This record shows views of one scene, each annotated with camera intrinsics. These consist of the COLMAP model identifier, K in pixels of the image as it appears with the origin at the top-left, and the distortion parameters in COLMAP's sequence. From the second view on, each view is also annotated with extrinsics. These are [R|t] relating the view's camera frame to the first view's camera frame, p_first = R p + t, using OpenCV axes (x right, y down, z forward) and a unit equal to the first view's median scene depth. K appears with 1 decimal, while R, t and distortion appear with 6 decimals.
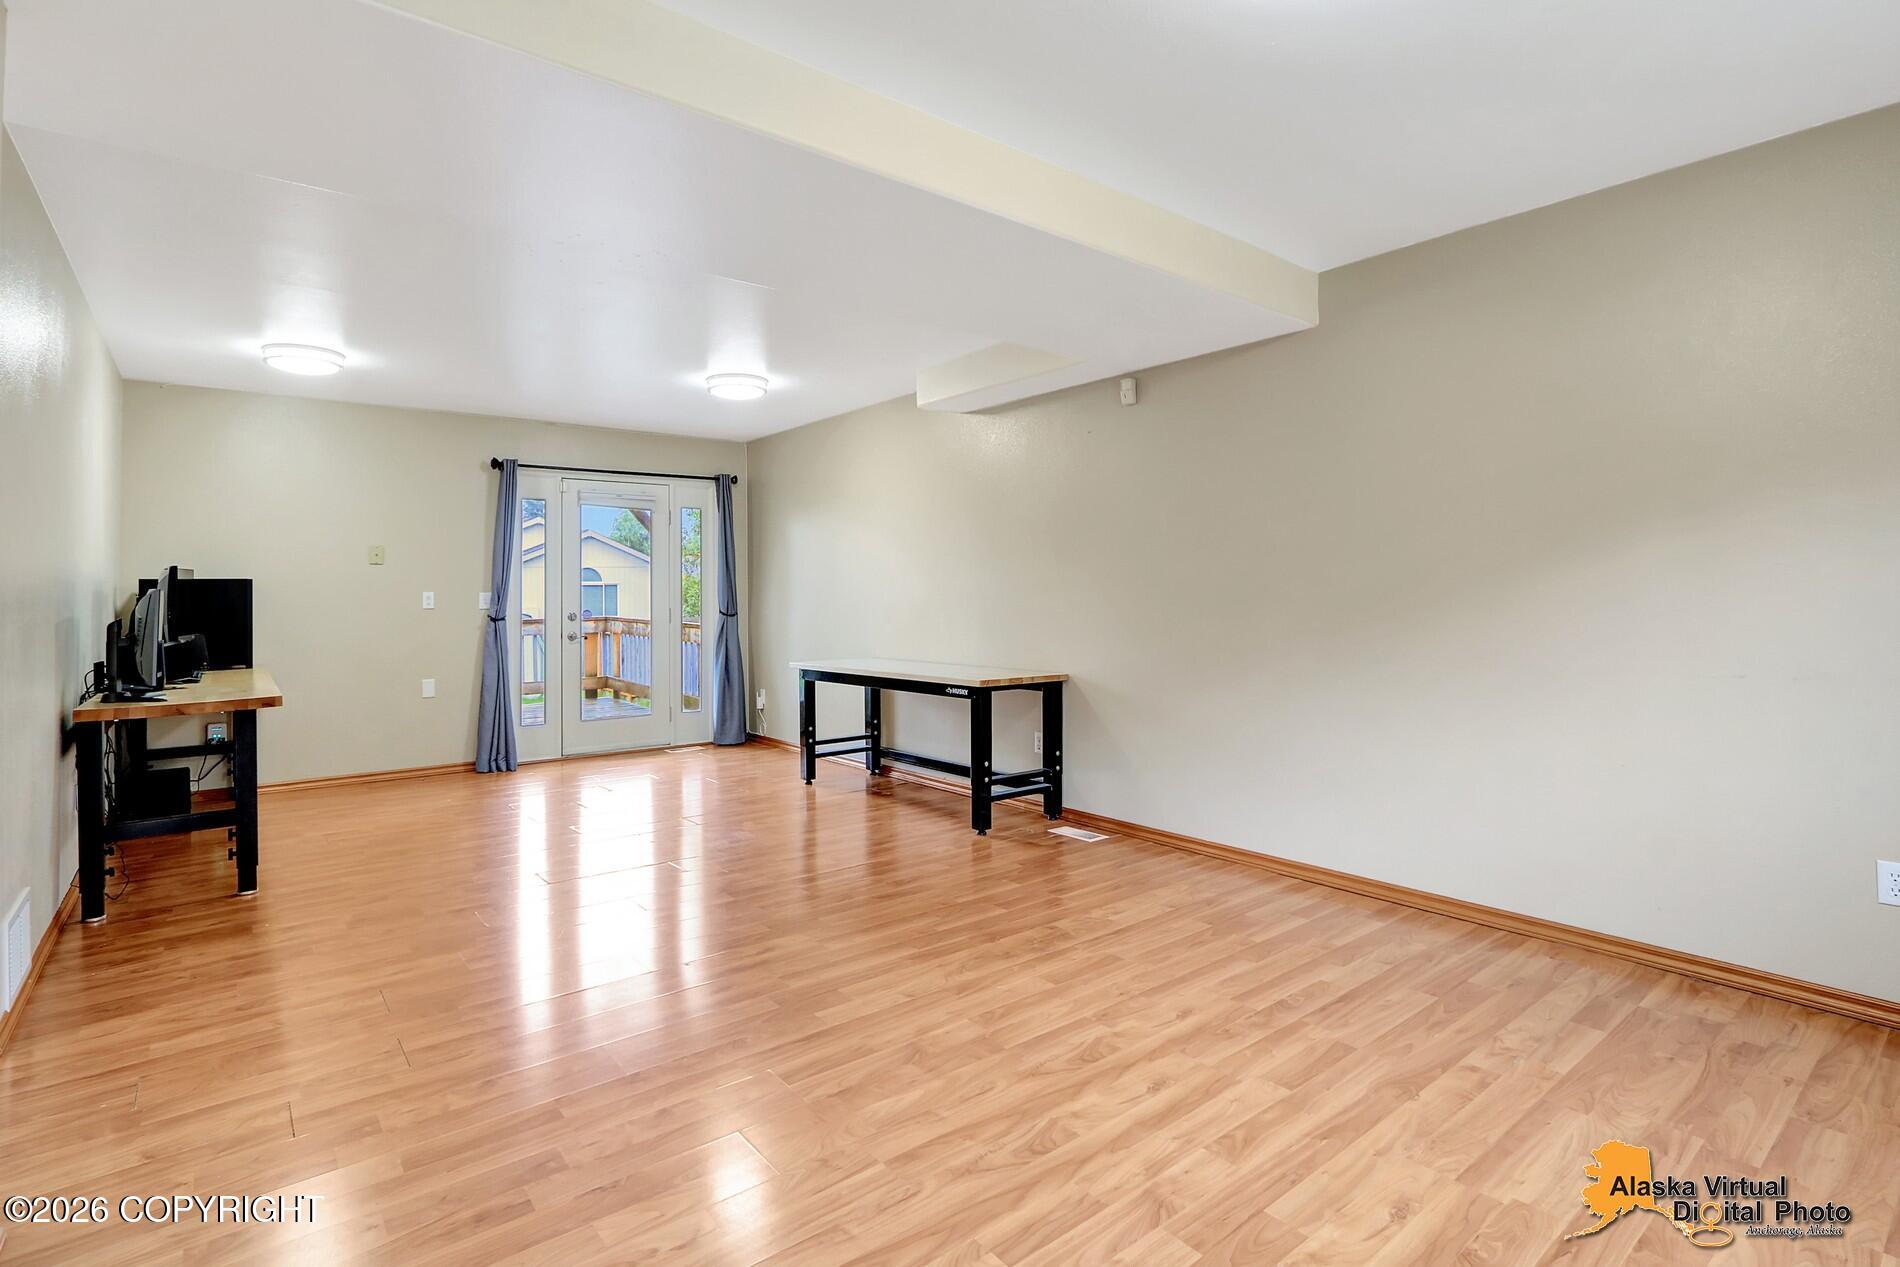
lens RADIAL K [[895.1, 0, 954.6], [0, 895.1, 609.4], [0, 0, 1]] dist [-0.016287, -0.000032]
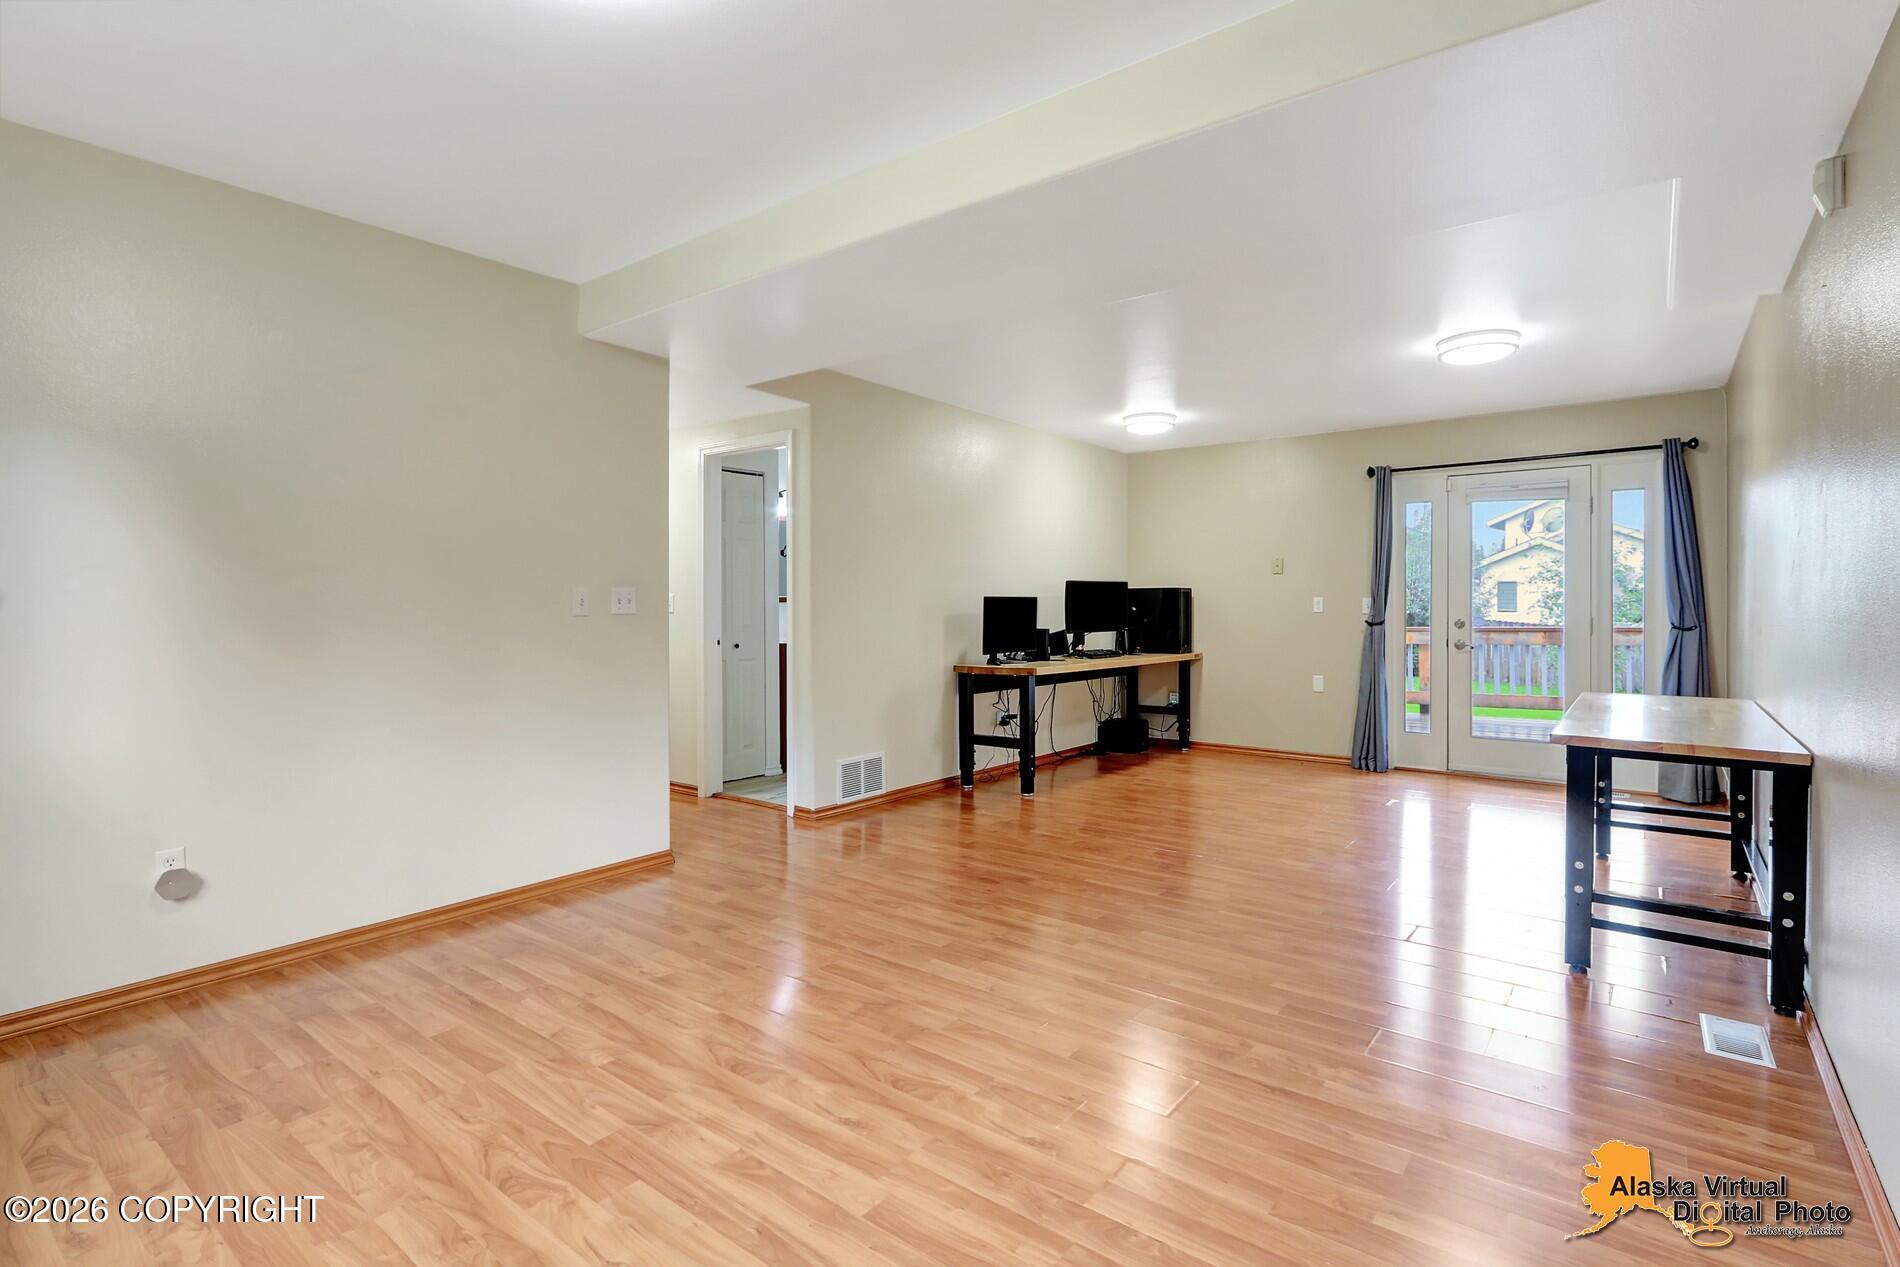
lens RADIAL K [[908.9, 0, 973.7], [0, 908.9, 642.2], [0, 0, 1]] dist [-0.017556, -0.000077]
pose [[0.252978, 0.047294, -0.966315, 0.995008], [-0.017065, 0.998867, 0.044420, -0.015543], [0.967322, 0.005253, 0.253498, 0.752852]]
